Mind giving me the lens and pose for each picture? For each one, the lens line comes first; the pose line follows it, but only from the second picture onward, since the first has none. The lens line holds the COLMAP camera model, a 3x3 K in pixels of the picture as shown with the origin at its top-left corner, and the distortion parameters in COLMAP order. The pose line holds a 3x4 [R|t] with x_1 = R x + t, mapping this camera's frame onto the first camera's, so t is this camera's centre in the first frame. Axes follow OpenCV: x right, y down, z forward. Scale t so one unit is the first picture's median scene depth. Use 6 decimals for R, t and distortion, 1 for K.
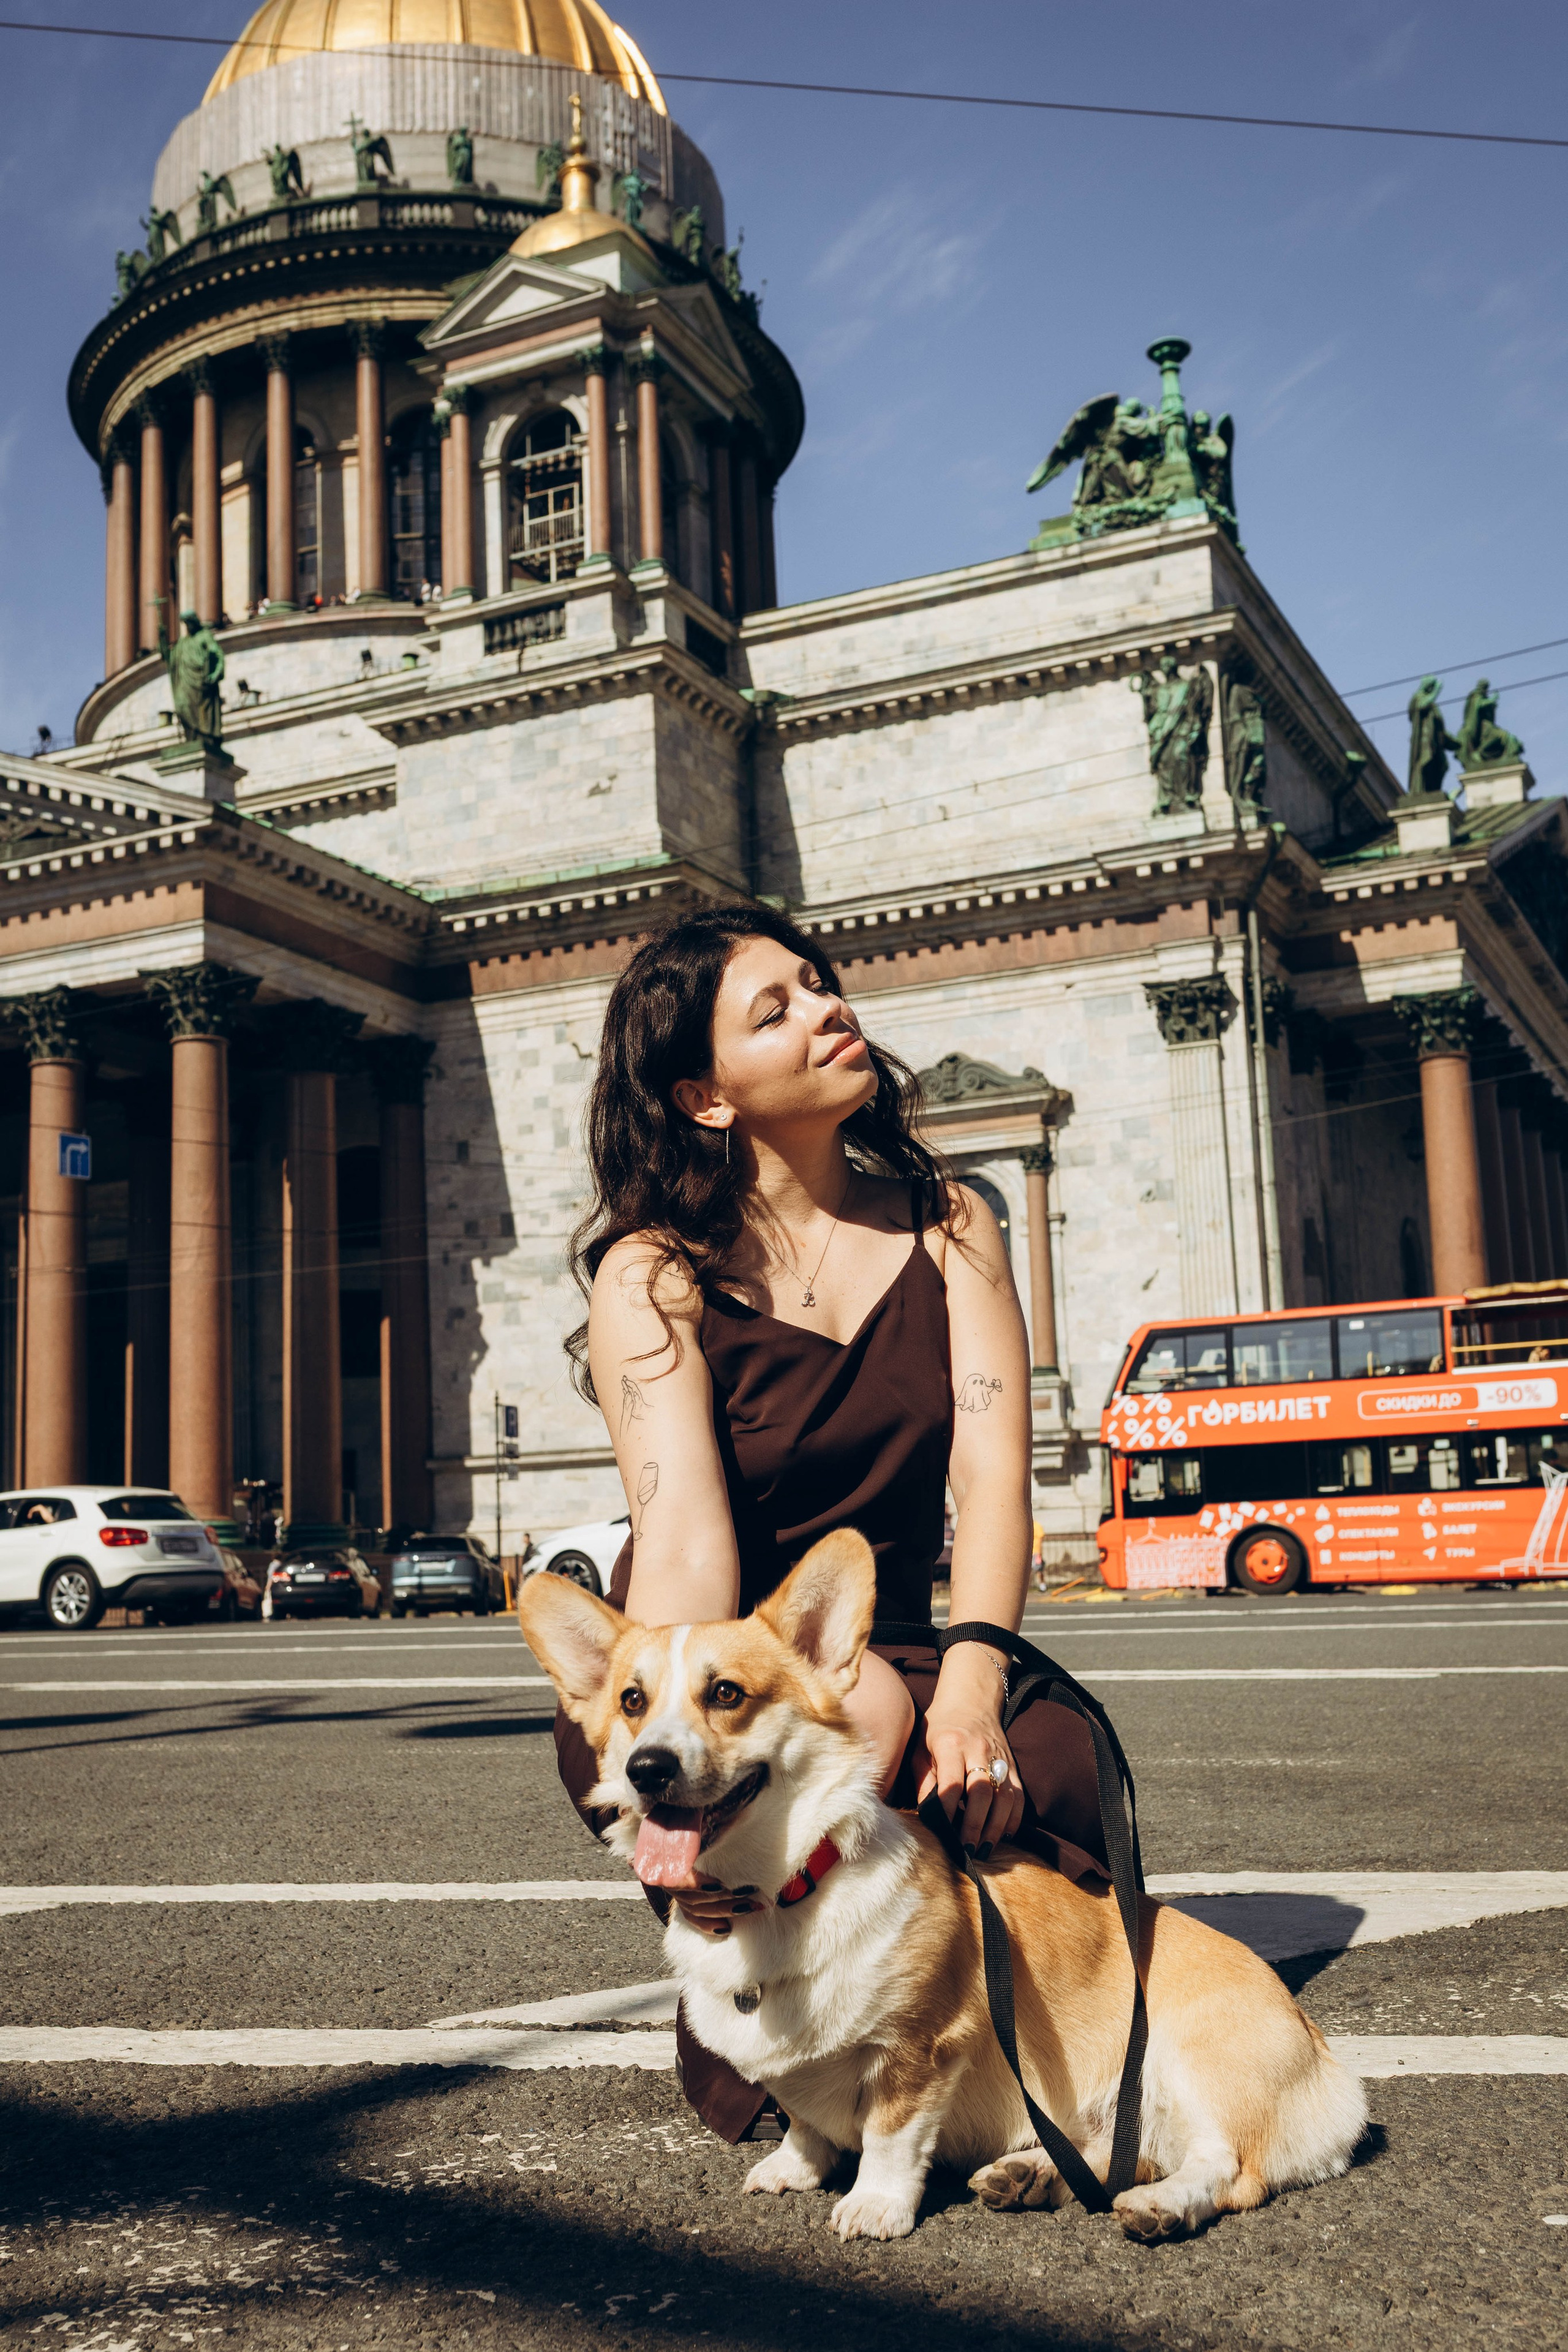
lens RADIAL K [[2392.8, 0, 764.0], [0, 2392.8, 1246.8], [0, 0, 1]] dist [0.004722, -0.008834]
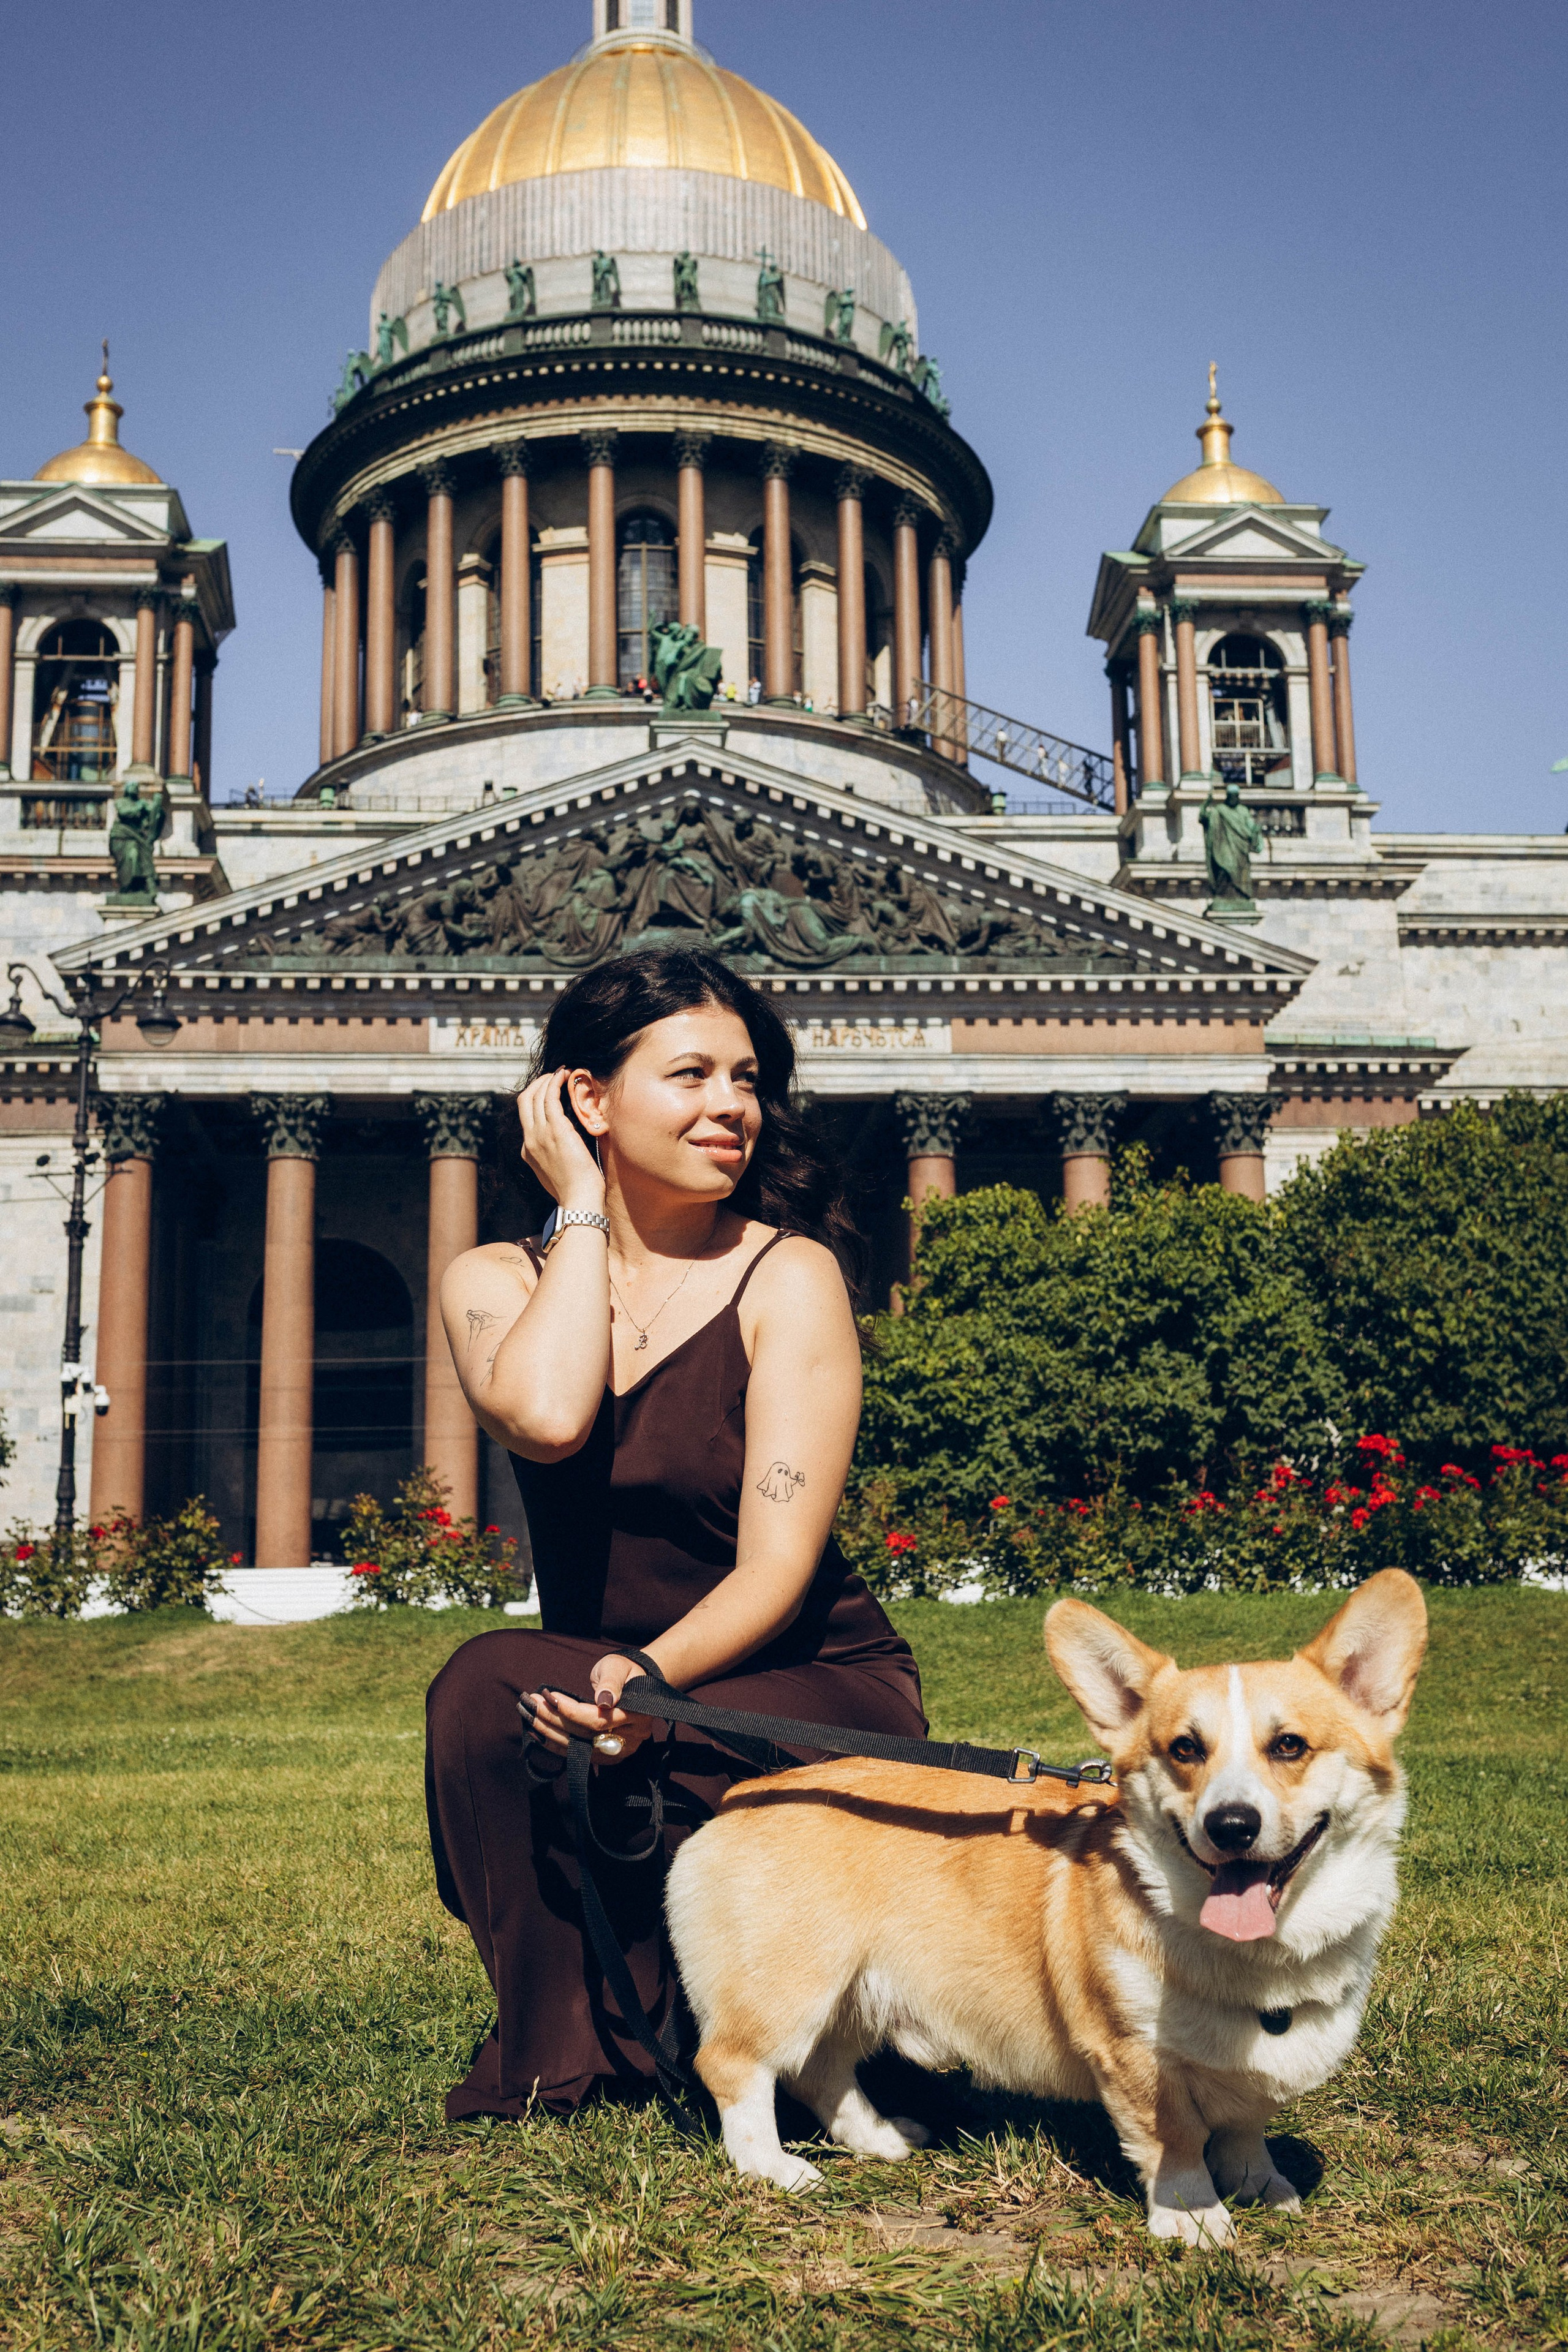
lens RADIAL K [[2555.7, 0, 767.2], [0, 2555.7, 1164.4], [0, 0, 1]] dist [0.000752, -0.008742]
pose [[0.866960, 0.115743, 0.484751, -0.922981], [-0.085996, 0.992811, -0.083250, 0.036925], [-0.490902, 0.030488, 0.870681, 0.028349]]
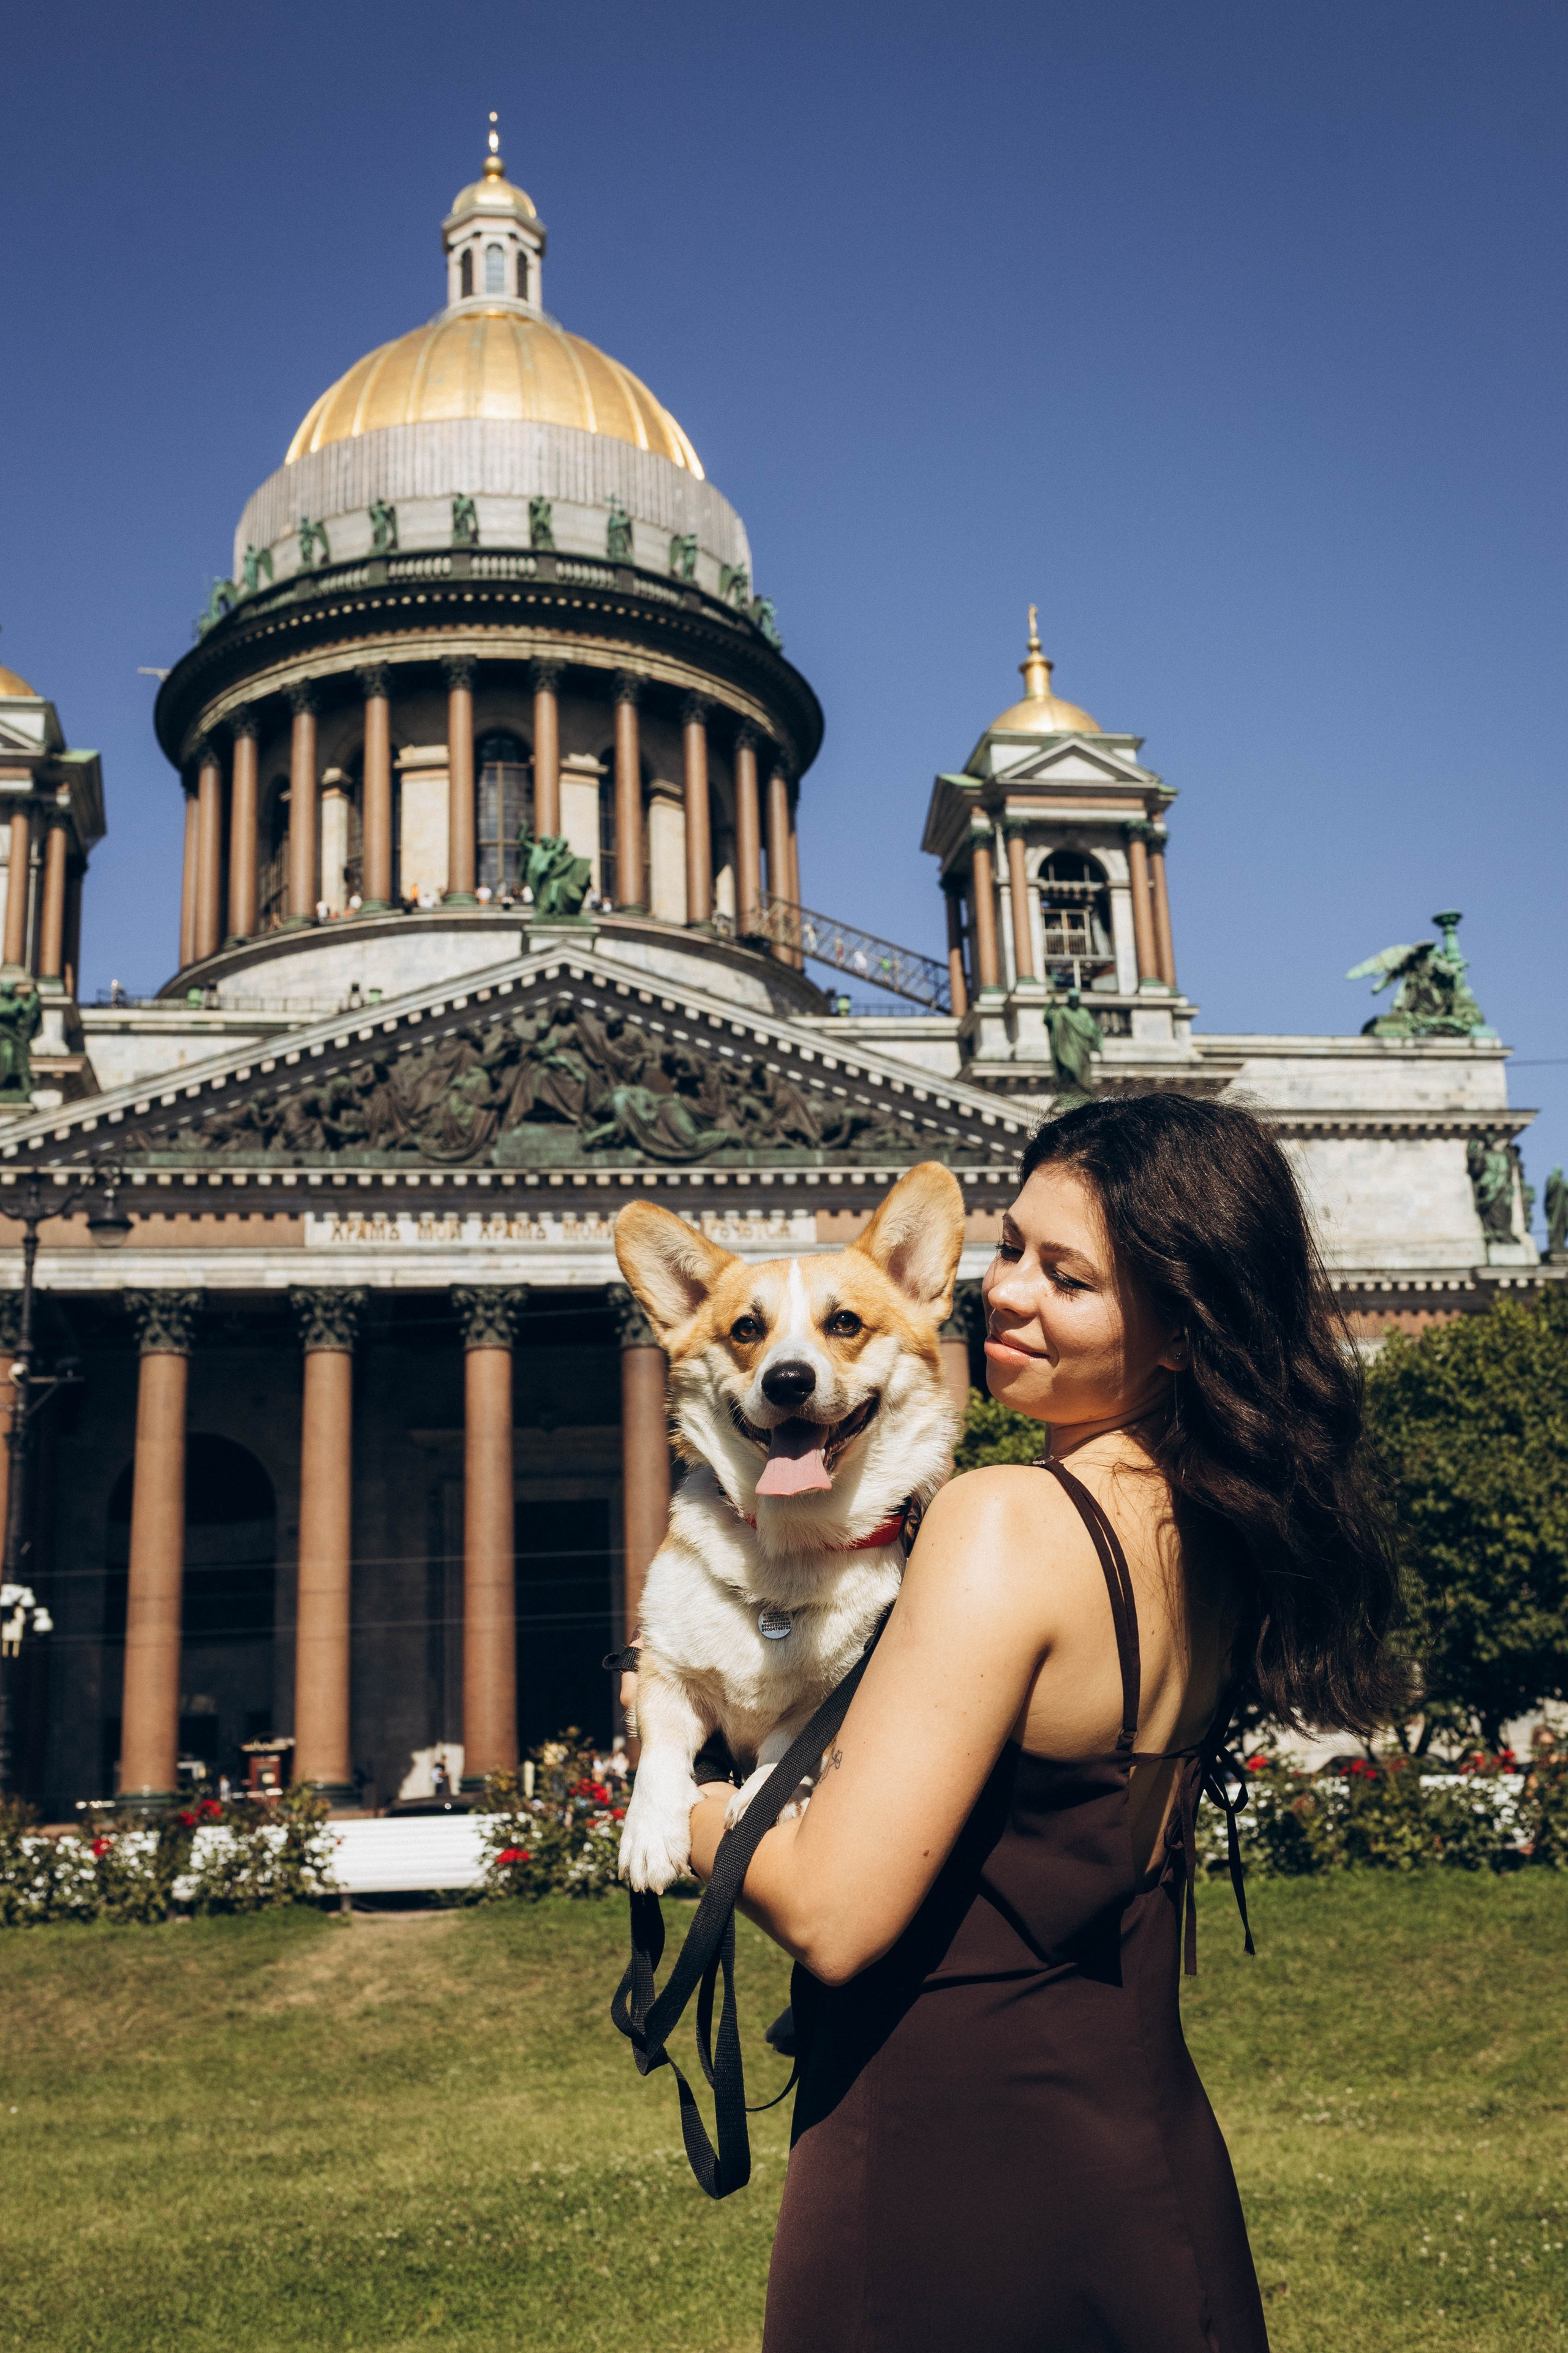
lens RADIAL K [[2396.9, 0, 838.8], [0, 2396.9, 1074.2], [0, 0, 1]] dist [-0.000674, 0.008135]
pose [[0.809527, 0.169608, 0.562050, -0.933717], [-0.064058, 0.977162, -0.202612, 0.033666], [-0.583578, 0.128016, 0.801903, 0.070052]]
